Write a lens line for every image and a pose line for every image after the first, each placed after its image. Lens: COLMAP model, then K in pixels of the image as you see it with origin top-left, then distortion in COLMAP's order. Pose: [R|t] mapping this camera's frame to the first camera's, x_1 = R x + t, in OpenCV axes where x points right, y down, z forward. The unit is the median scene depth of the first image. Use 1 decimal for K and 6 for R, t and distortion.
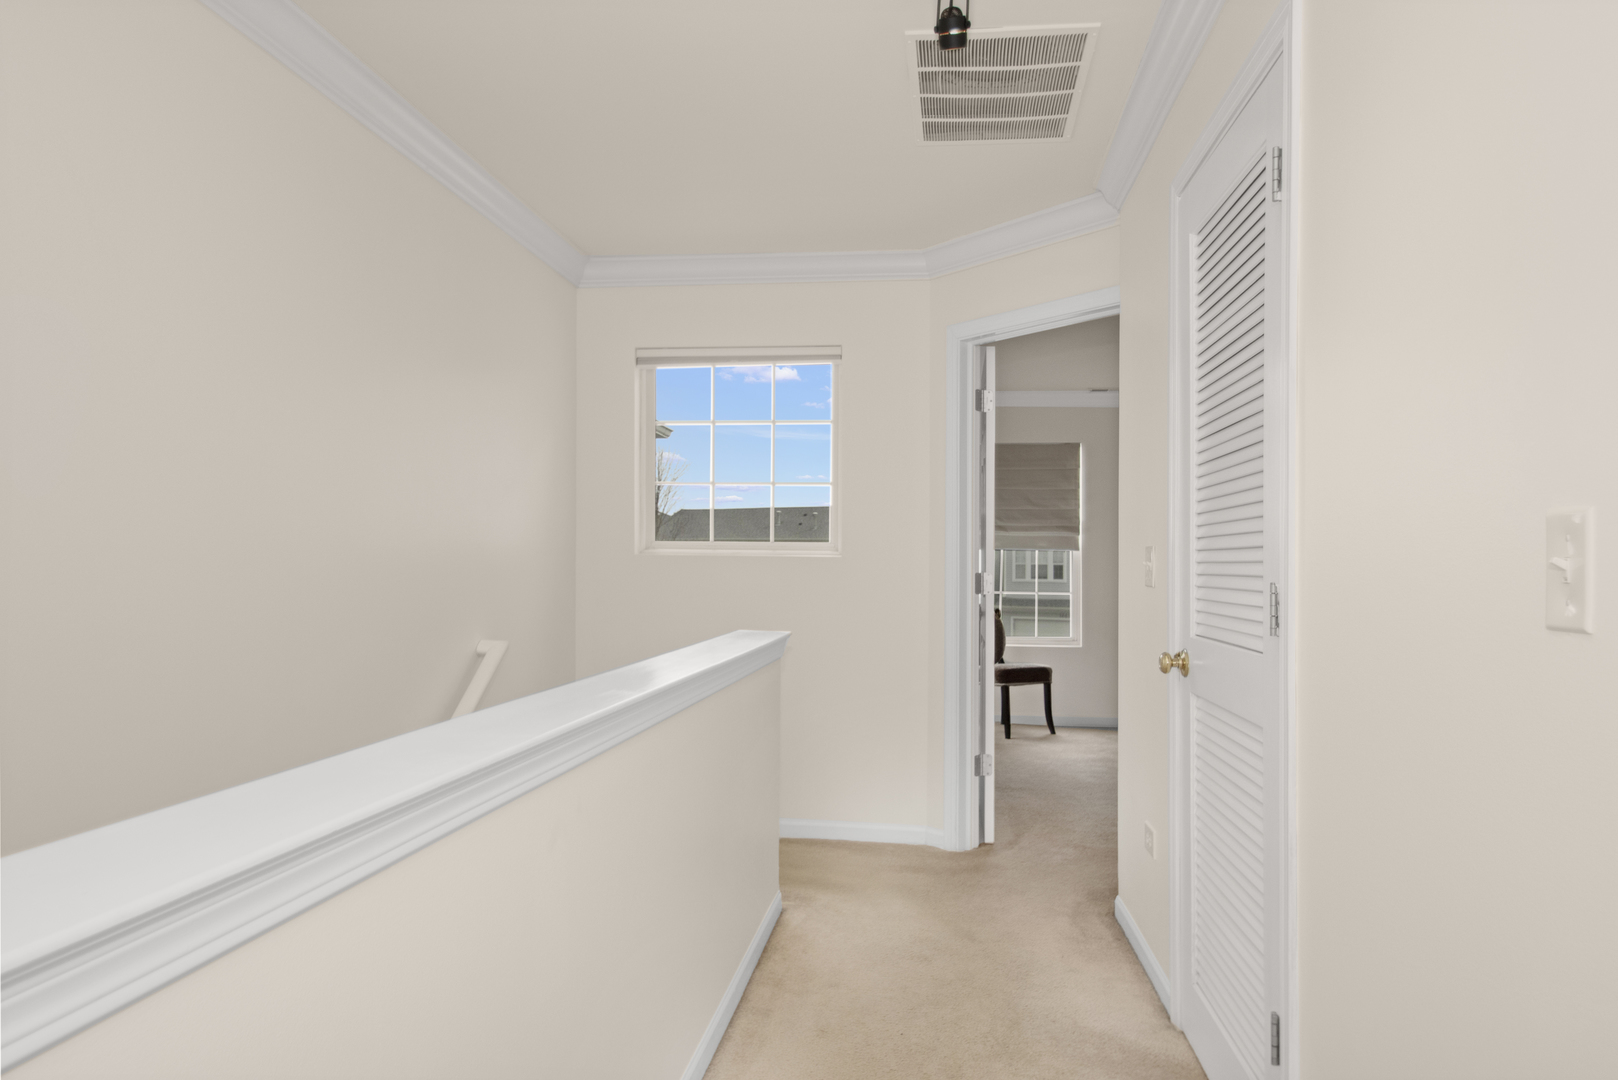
lens RADIAL K [[1040.9, 0, 790.7], [0, 1040.9, 570.4], [0, 0, 1]] dist [-0.013028, 0.000523]
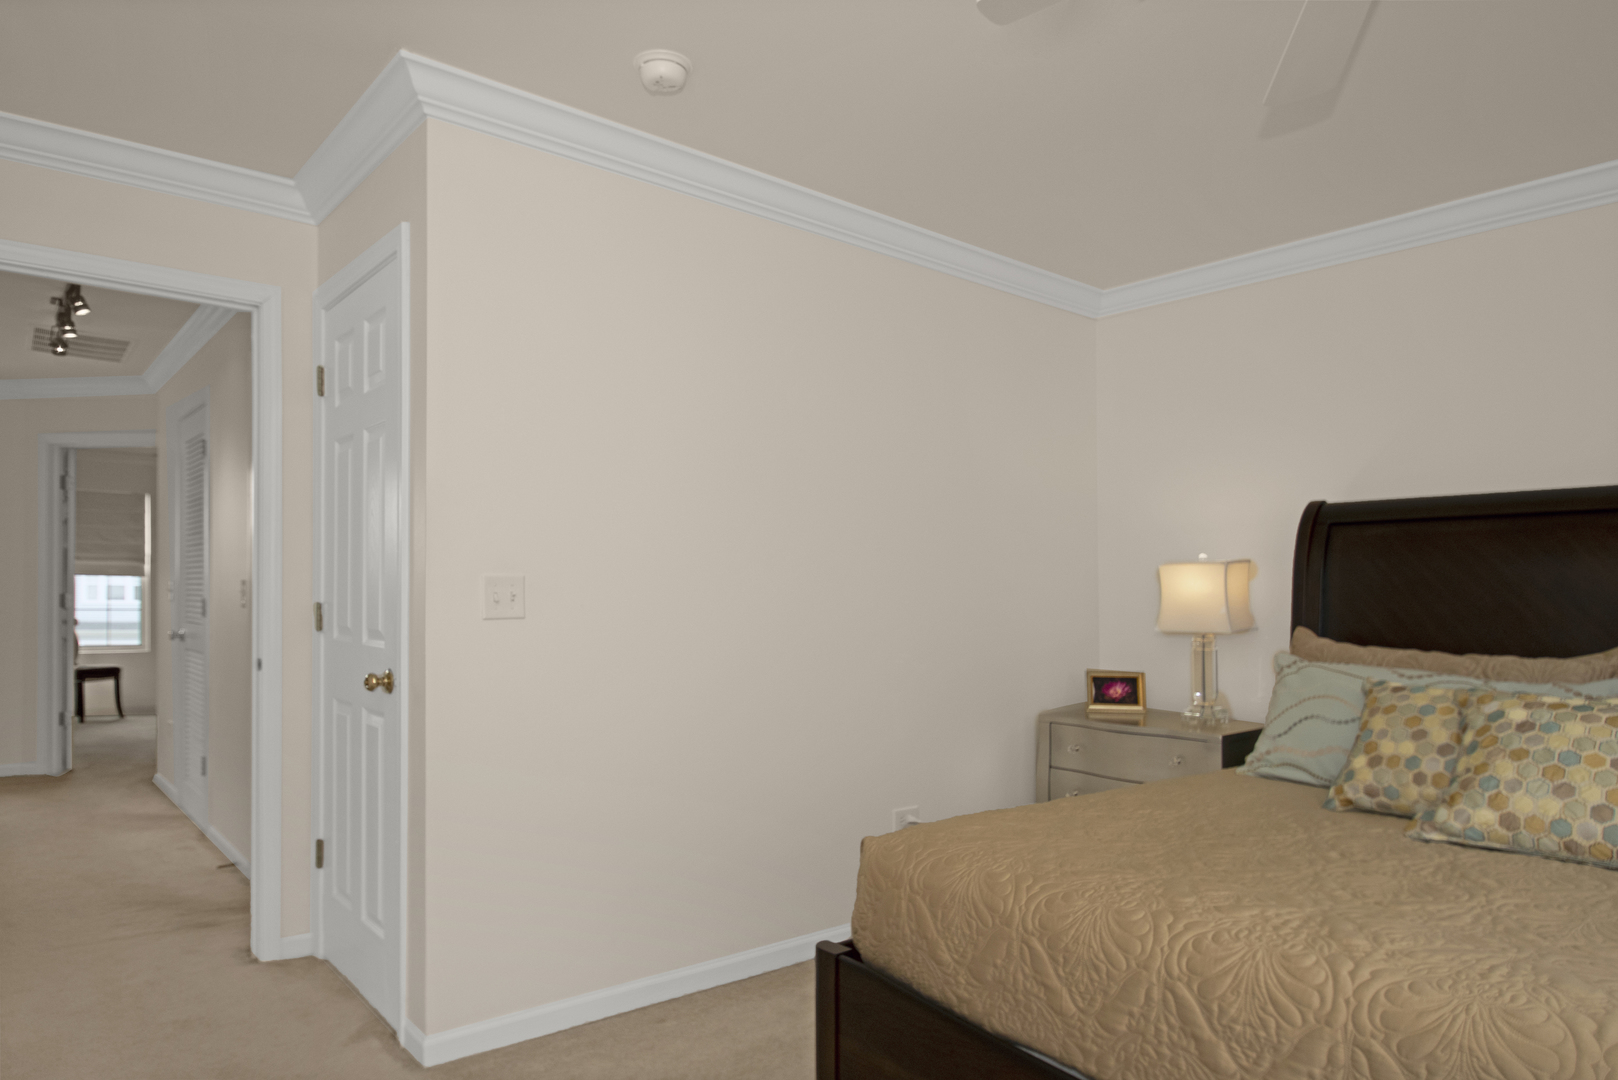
lens RADIAL K [[1040.9, 0, 790.7], [0, 1040.9, 570.4], [0, 0, 1]] dist [-0.013028, 0.000523]
pose [[0.688981, 0.005297, 0.724760, -0.113755], [0.007937, 0.999858, -0.014853, -0.001904], [-0.724736, 0.015986, 0.688841, -0.512160]]
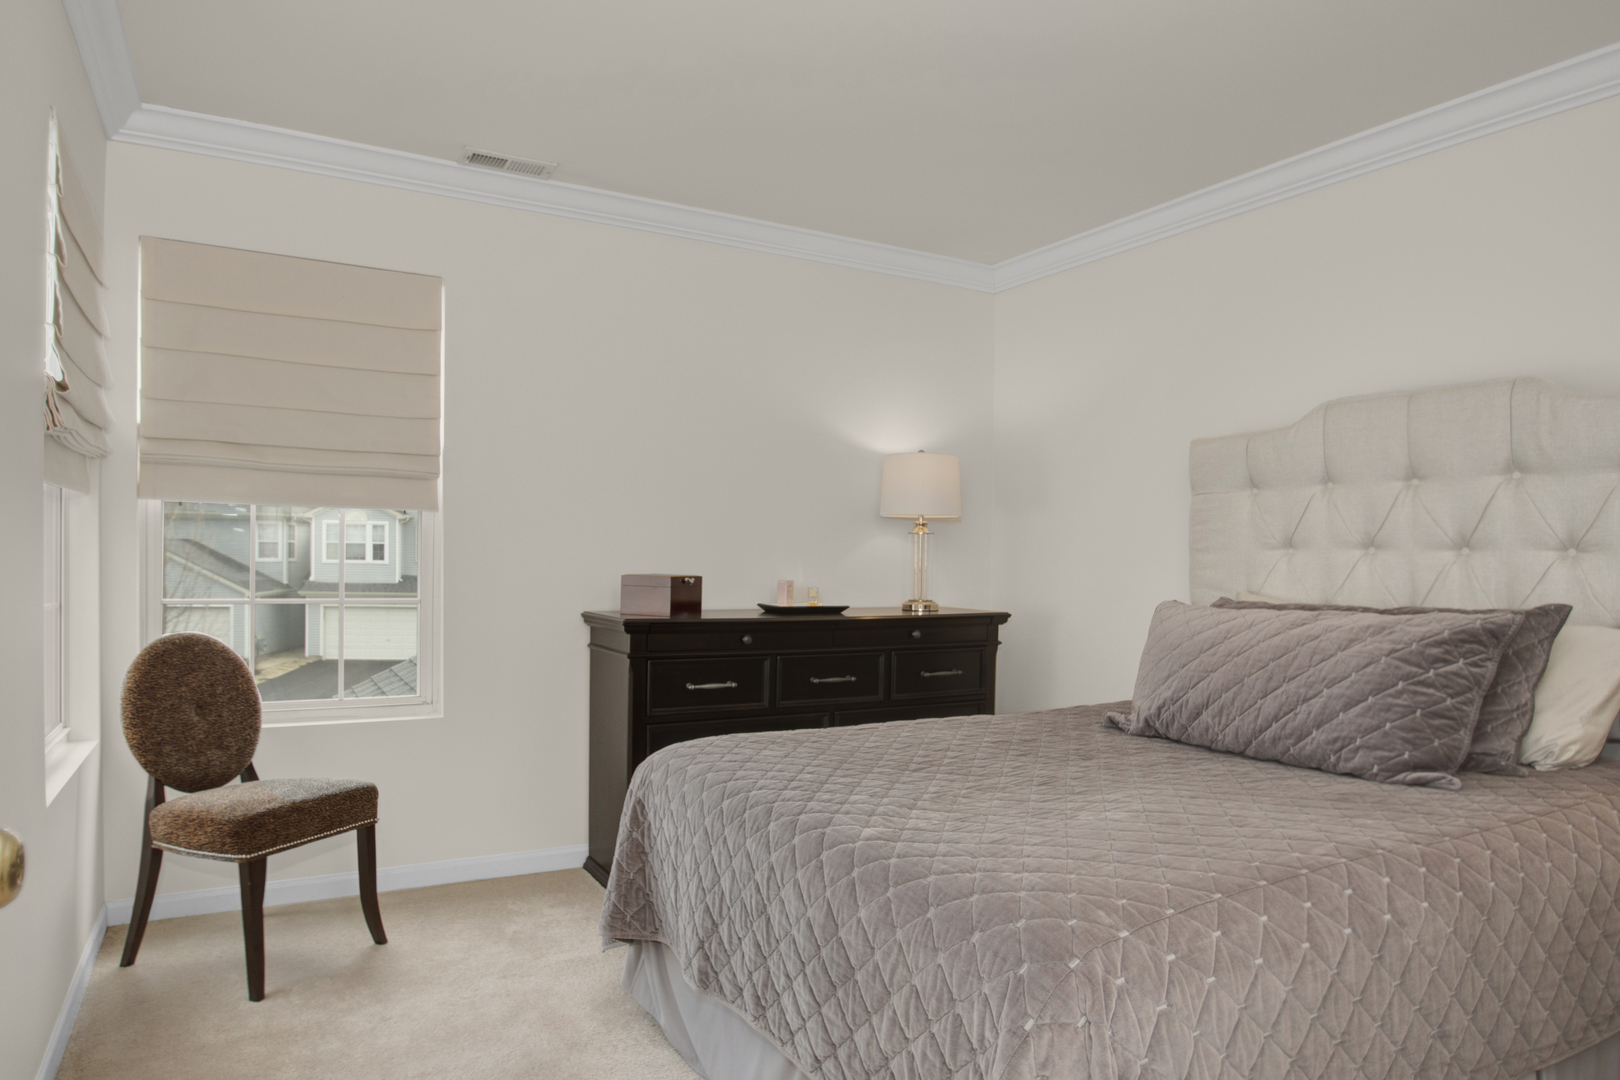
lens RADIAL K [[1042.2, 0, 791.7], [0, 1042.2, 570.4], [0, 0, 1]] dist [-0.013028, 0.000523]
pose [[0.807236, 0.005003, 0.590208, 0.139585], [-0.015926, 0.999785, 0.013307, -0.000857], [-0.590014, -0.020142, 0.807142, 0.571912]]
